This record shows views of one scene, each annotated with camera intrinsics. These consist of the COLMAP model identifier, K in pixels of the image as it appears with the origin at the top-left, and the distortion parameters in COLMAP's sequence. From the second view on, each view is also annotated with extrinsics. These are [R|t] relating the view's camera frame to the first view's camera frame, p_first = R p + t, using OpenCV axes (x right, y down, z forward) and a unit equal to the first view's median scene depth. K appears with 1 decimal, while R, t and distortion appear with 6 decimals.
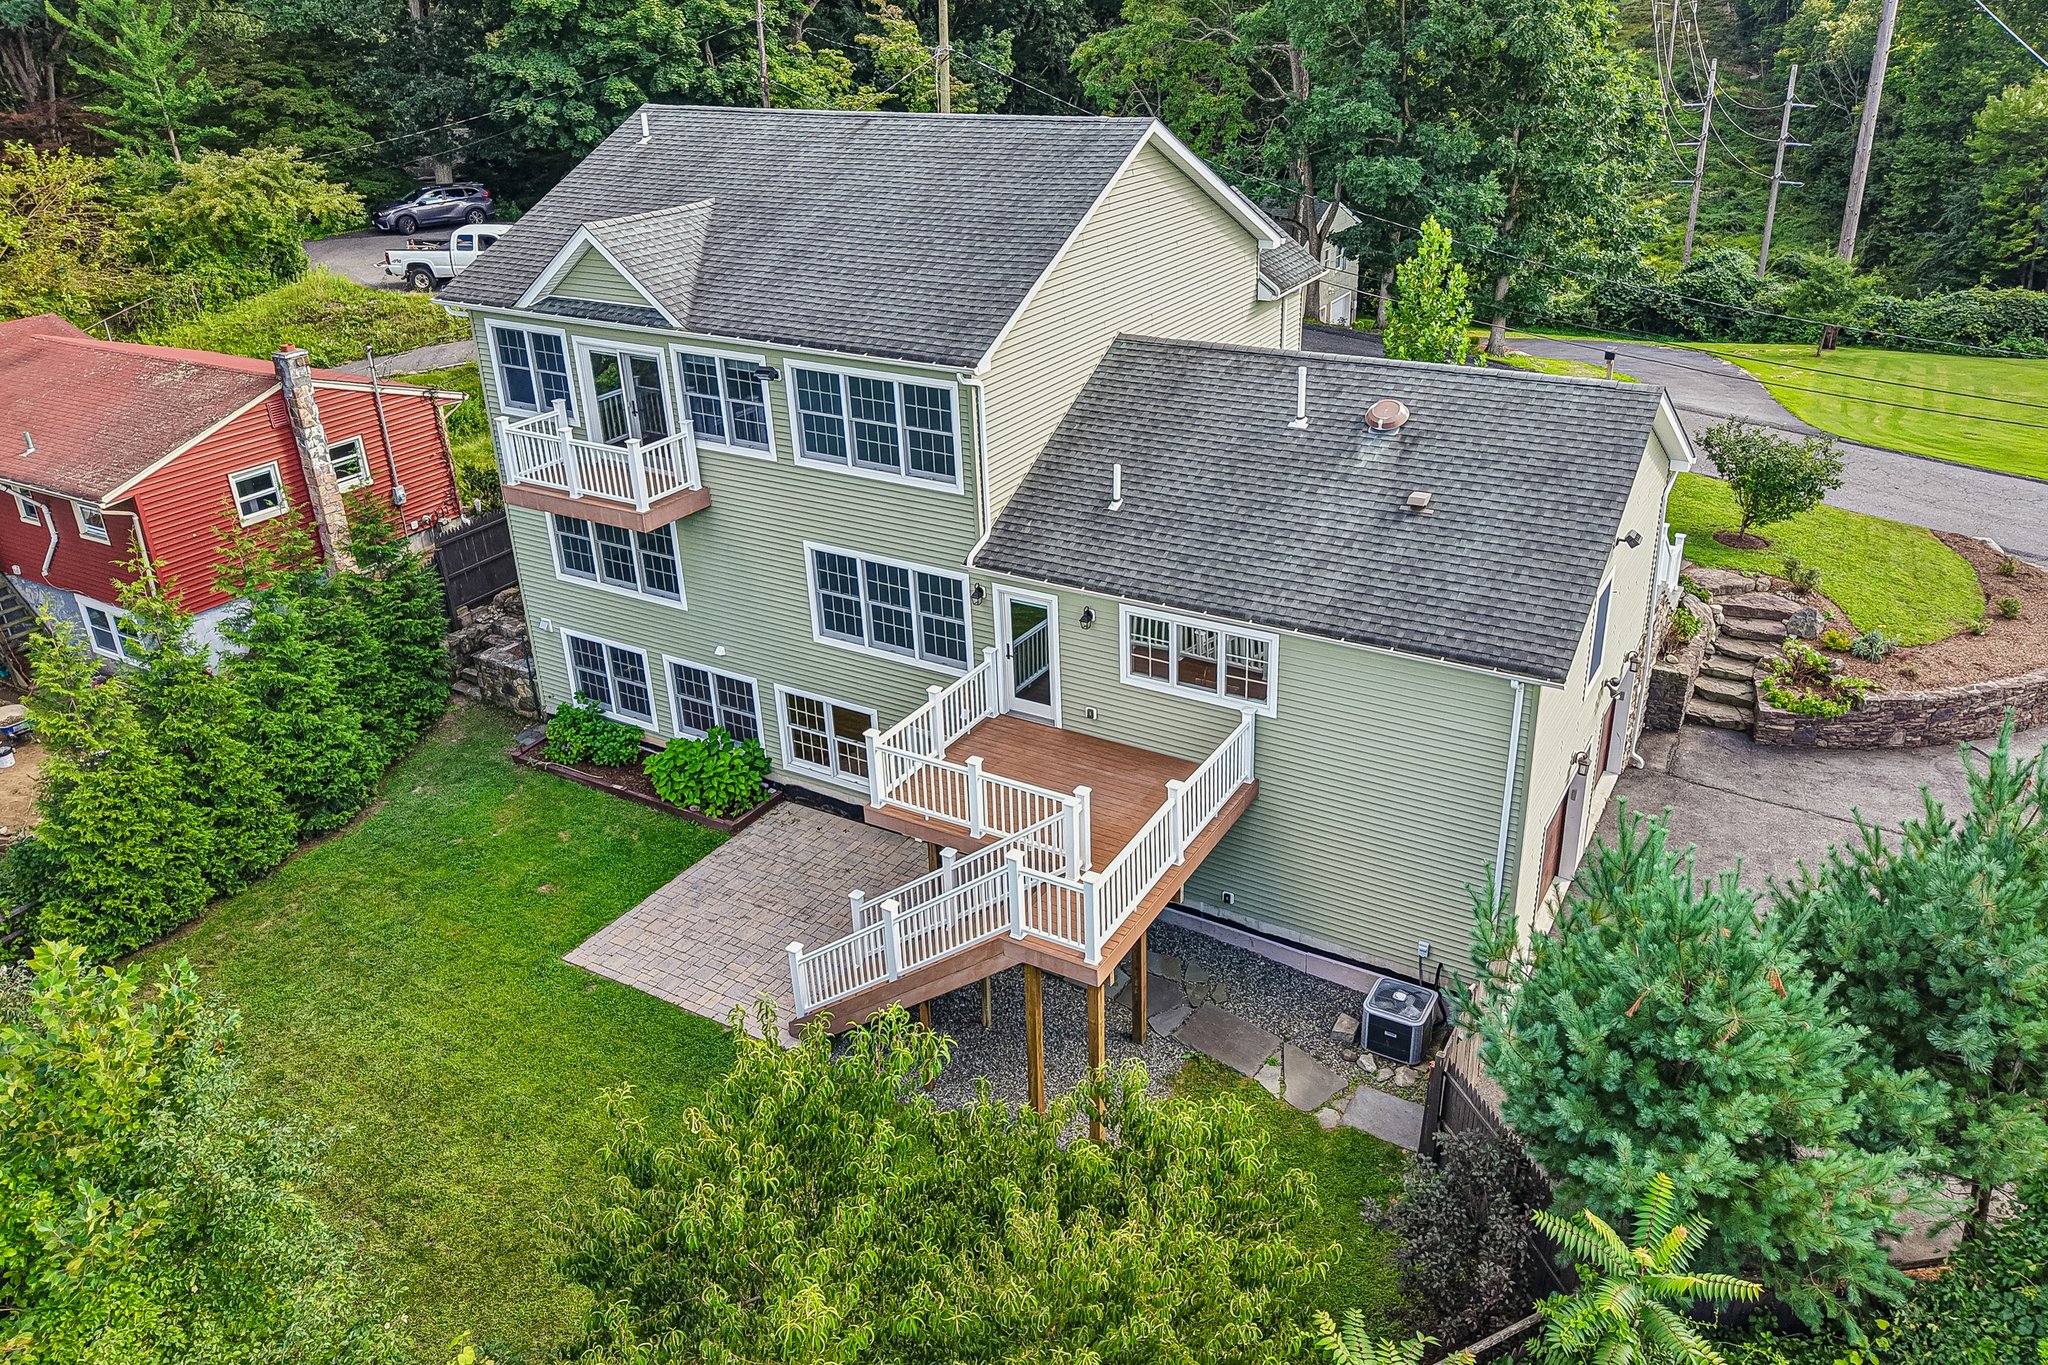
lens RADIAL K [[1442.0, 0, 1028.4], [0, 1442.0, 497.1], [0, 0, 1]] dist [0.002019, 0.000902]
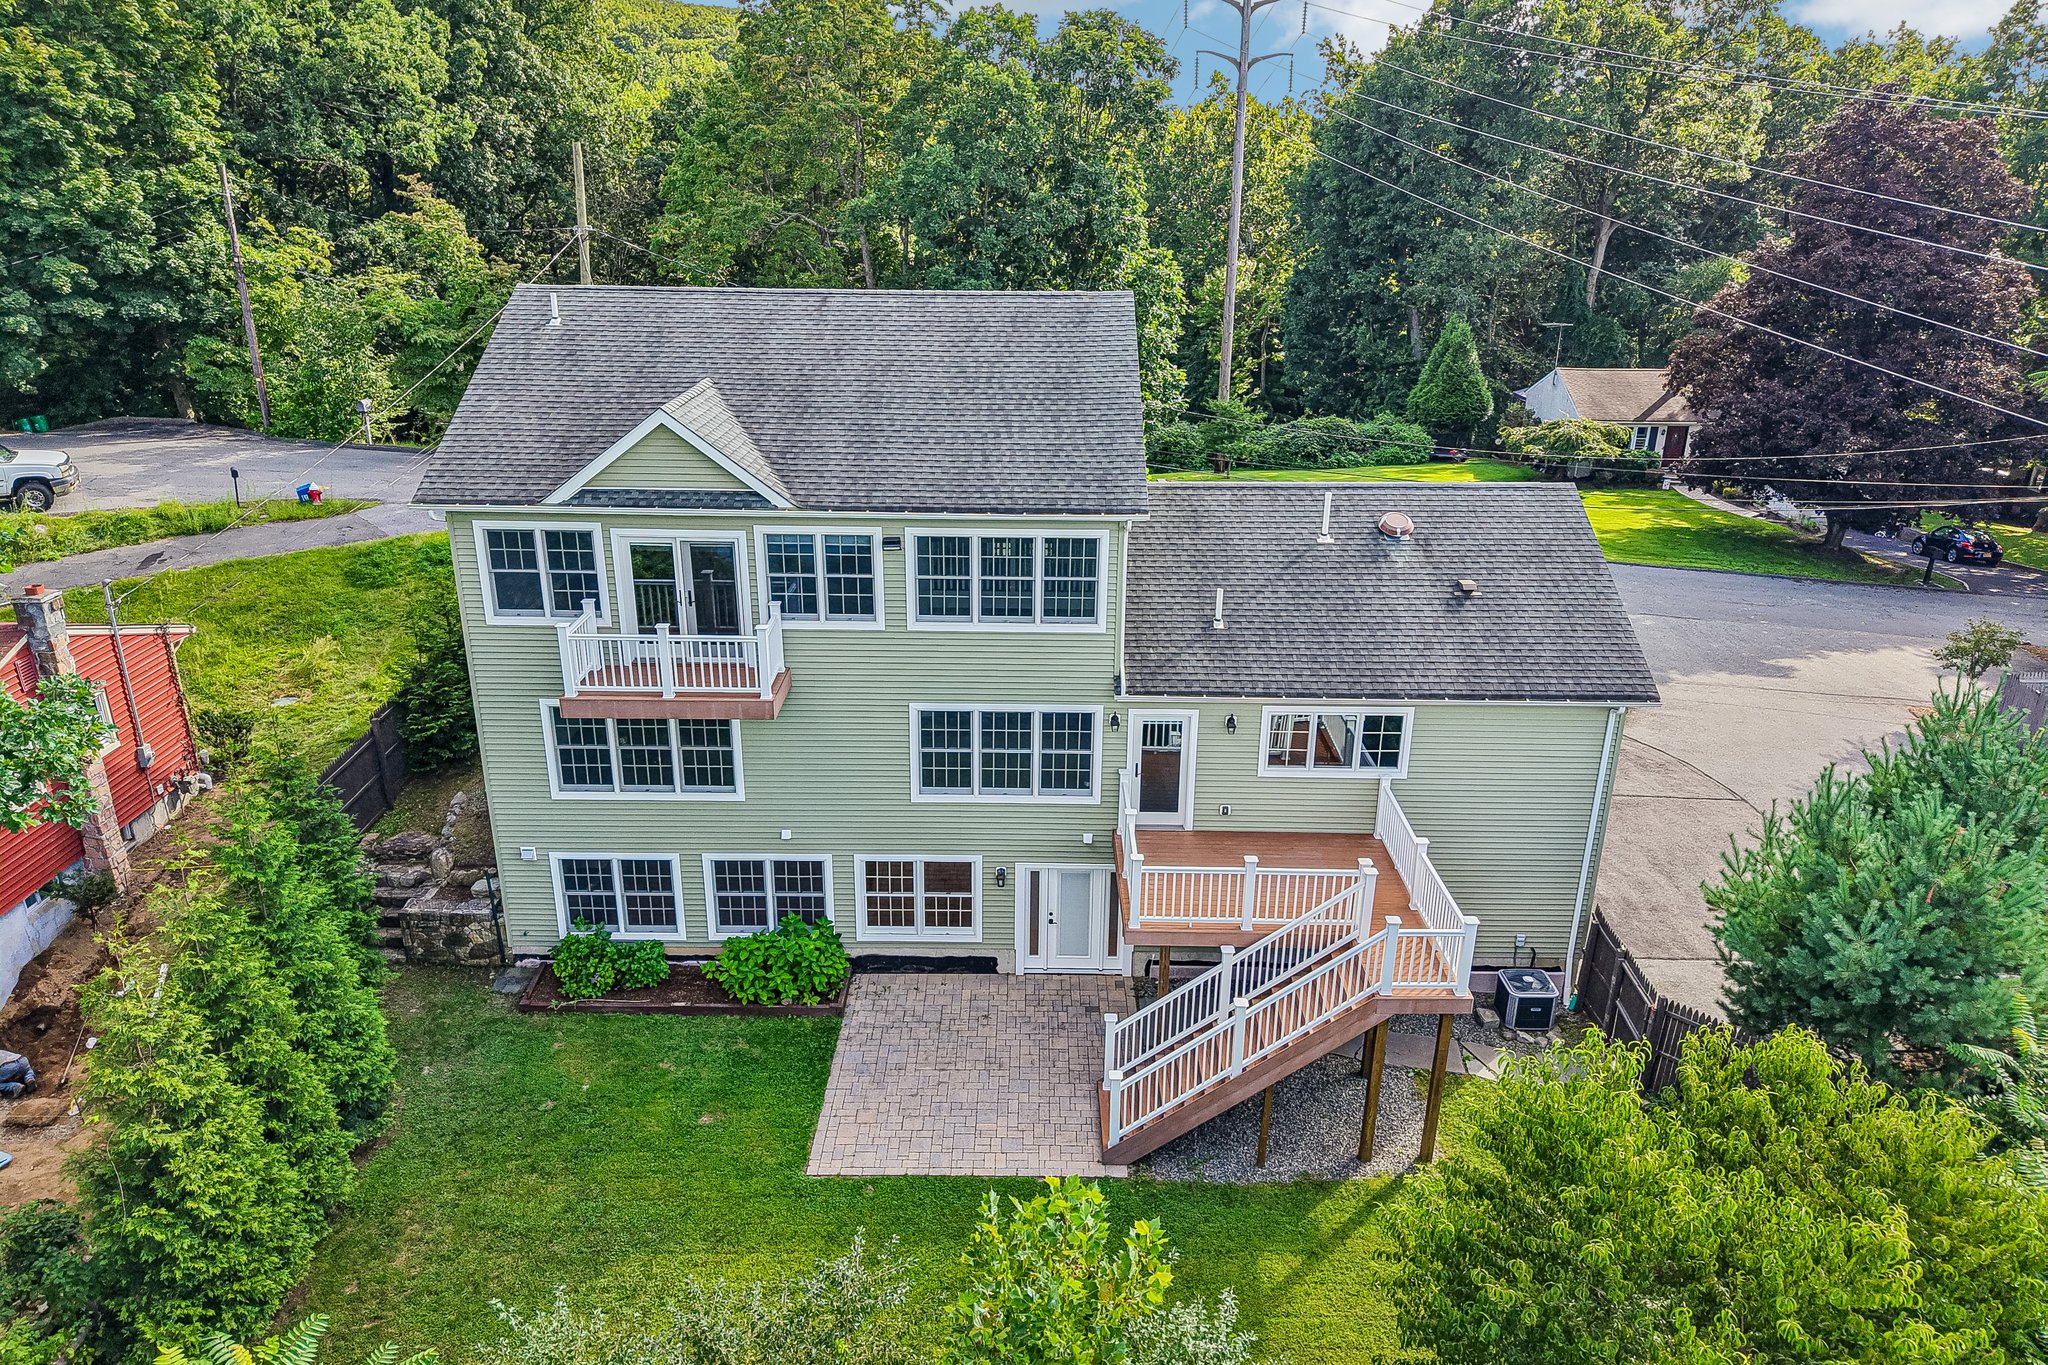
lens RADIAL K [[1362.6, 0, 1023.8], [0, 1362.6, 571.2], [0, 0, 1]] dist [0.039841, -0.042206]
pose [[0.878935, -0.108320, 0.464478, -0.503294], [0.134838, 0.990573, -0.024147, -0.027577], [-0.457484, 0.083853, 0.885255, 0.092941]]
